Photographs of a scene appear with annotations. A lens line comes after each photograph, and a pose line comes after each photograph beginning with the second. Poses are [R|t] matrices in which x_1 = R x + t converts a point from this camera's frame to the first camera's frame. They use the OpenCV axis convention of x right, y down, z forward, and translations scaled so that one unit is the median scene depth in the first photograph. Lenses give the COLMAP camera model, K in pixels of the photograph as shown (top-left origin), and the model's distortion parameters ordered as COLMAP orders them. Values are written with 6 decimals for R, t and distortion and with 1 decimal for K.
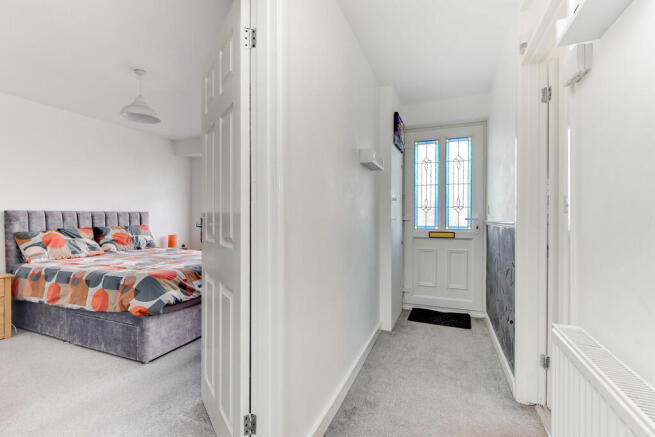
lens RADIAL K [[304.4, 0, 328.5], [0, 304.4, 217.8], [0, 0, 1]] dist [0.006073, -0.002570]
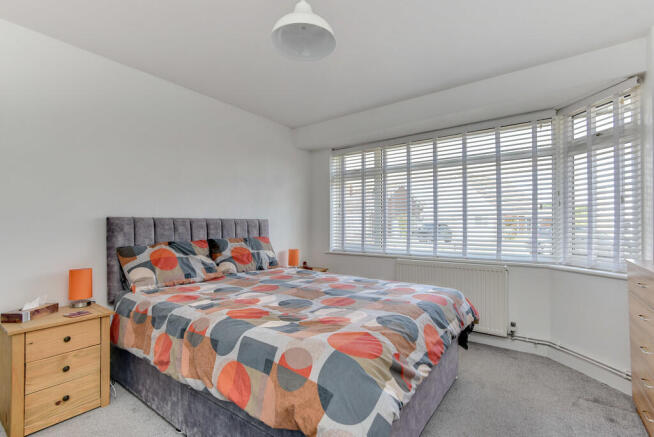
lens RADIAL K [[303.9, 0, 326.8], [0, 303.9, 222.6], [0, 0, 1]] dist [0.006073, -0.002570]
pose [[0.970997, -0.008519, -0.238940, -0.349619], [0.004344, 0.999829, -0.017995, 0.004196], [0.239052, 0.016435, 0.970868, 0.388796]]
